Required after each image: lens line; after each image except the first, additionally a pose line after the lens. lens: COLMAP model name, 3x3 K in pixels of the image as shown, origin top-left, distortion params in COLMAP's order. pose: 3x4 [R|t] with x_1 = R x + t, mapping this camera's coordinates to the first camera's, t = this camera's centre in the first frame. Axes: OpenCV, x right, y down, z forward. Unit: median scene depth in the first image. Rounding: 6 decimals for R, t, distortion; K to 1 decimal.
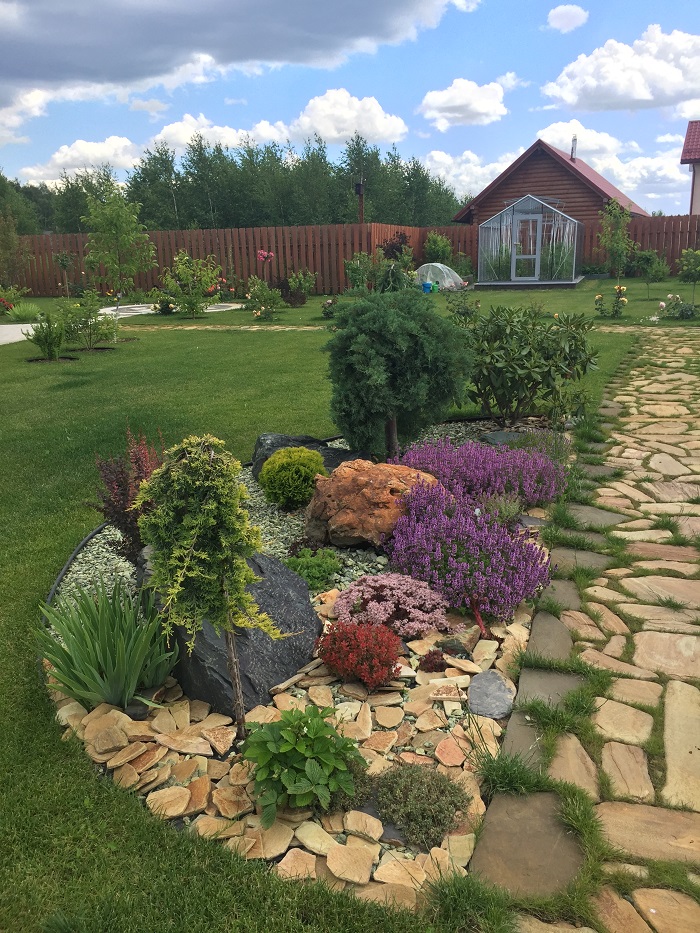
lens RADIAL K [[822.1, 0, 350.0], [0, 822.1, 466.5], [0, 0, 1]] dist [0.070643, -0.113196]
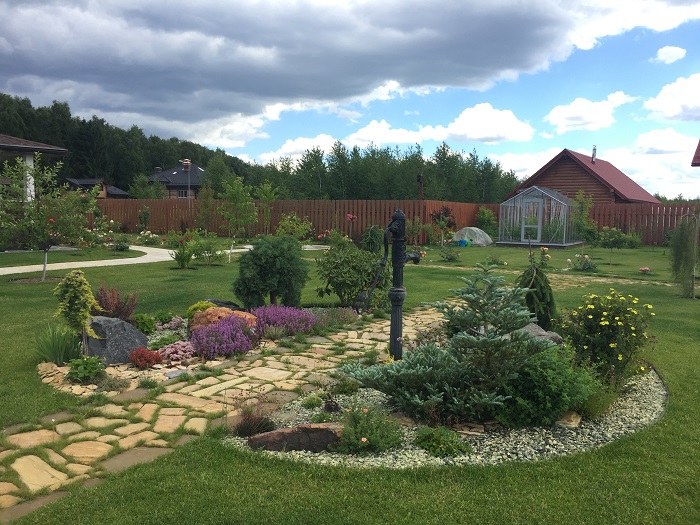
lens RADIAL K [[616.8, 0, 350.0], [0, 616.8, 262.5], [0, 0, 1]] dist [0.070643, -0.113196]
pose [[0.977167, 0.059276, -0.204035, 0.127680], [-0.094182, 0.981639, -0.165876, 0.022227], [0.190456, 0.181305, 0.964808, -0.110401]]
